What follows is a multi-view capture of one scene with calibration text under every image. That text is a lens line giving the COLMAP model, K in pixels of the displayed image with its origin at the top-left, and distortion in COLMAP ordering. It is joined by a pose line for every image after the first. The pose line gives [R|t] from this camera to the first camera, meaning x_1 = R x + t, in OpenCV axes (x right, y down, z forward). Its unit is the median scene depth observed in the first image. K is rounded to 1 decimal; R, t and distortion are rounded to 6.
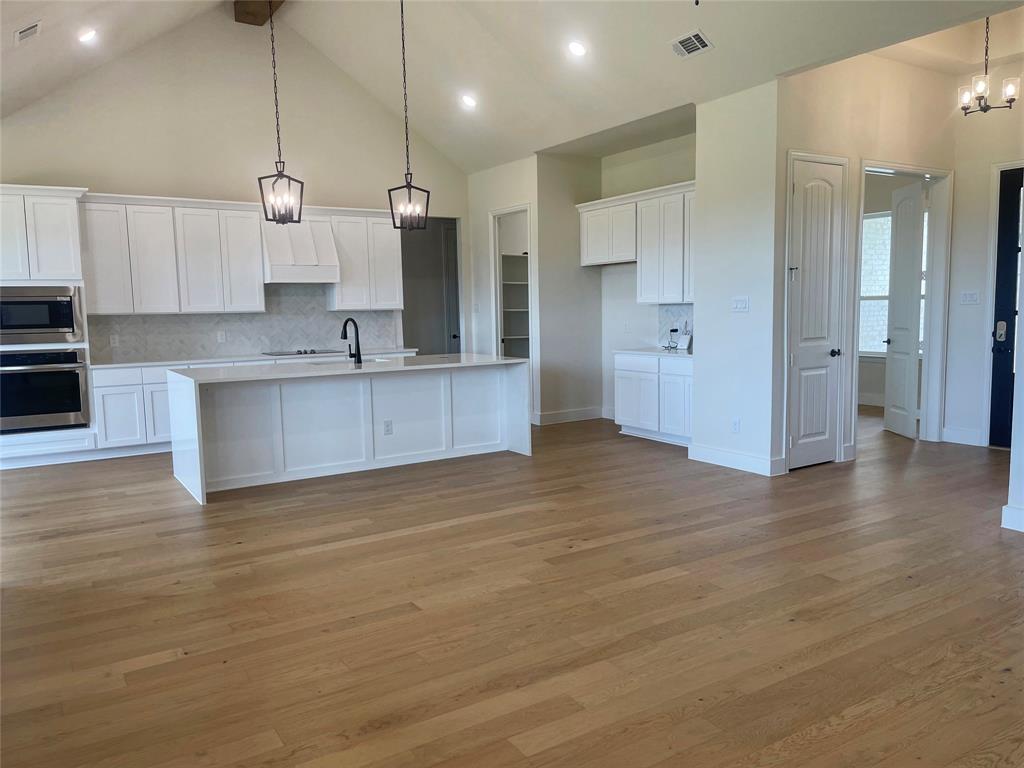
lens RADIAL K [[765.0, 0, 518.3], [0, 765.0, 383.4], [0, 0, 1]] dist [0.051720, -0.009442]
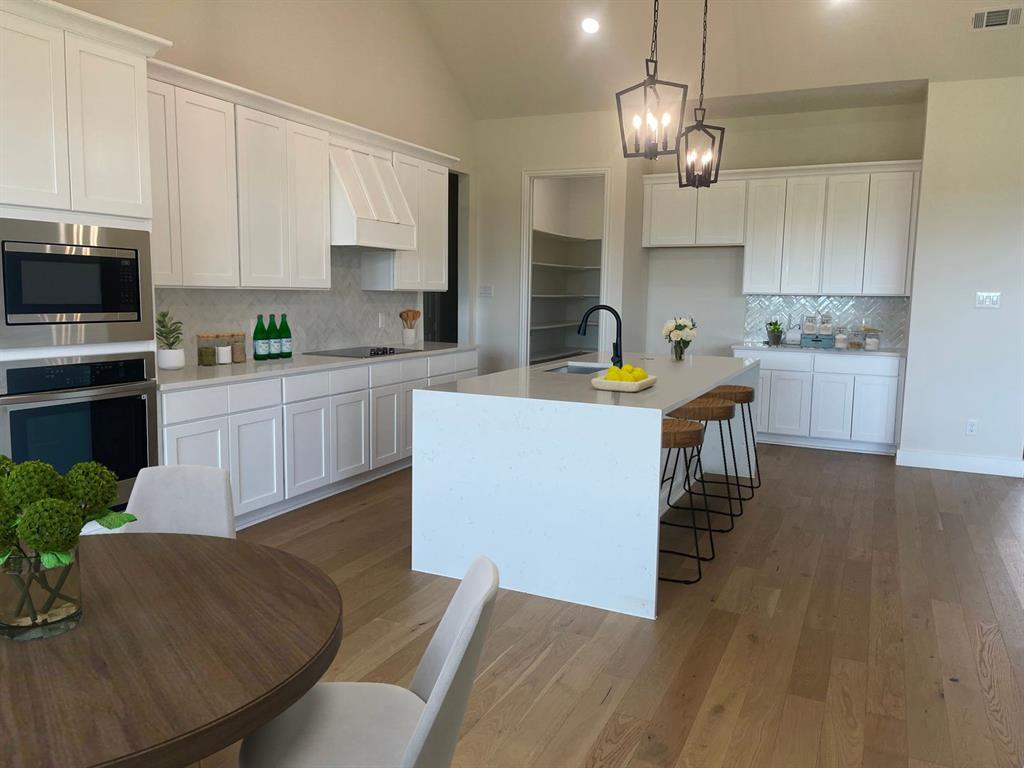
lens RADIAL K [[765.0, 0, 518.3], [0, 765.0, 383.4], [0, 0, 1]] dist [0.051720, -0.009442]
pose [[0.841920, -0.030343, 0.538748, -0.669357], [0.019762, 0.999482, 0.025410, -0.034346], [-0.539240, -0.010746, 0.842084, 0.459063]]
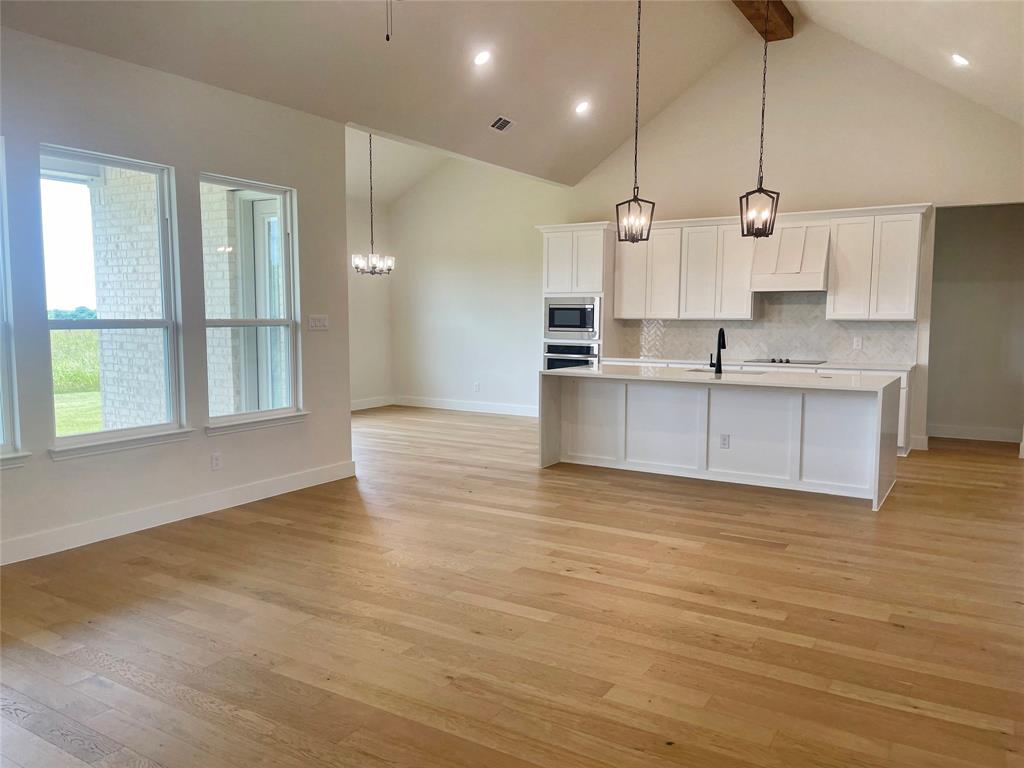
lens RADIAL K [[765.0, 0, 518.3], [0, 765.0, 383.4], [0, 0, 1]] dist [0.051720, -0.009442]
pose [[0.437319, 0.102434, -0.893453, 0.577558], [-0.103310, 0.992637, 0.063237, -0.049811], [0.893353, 0.064648, 0.444682, 0.323629]]
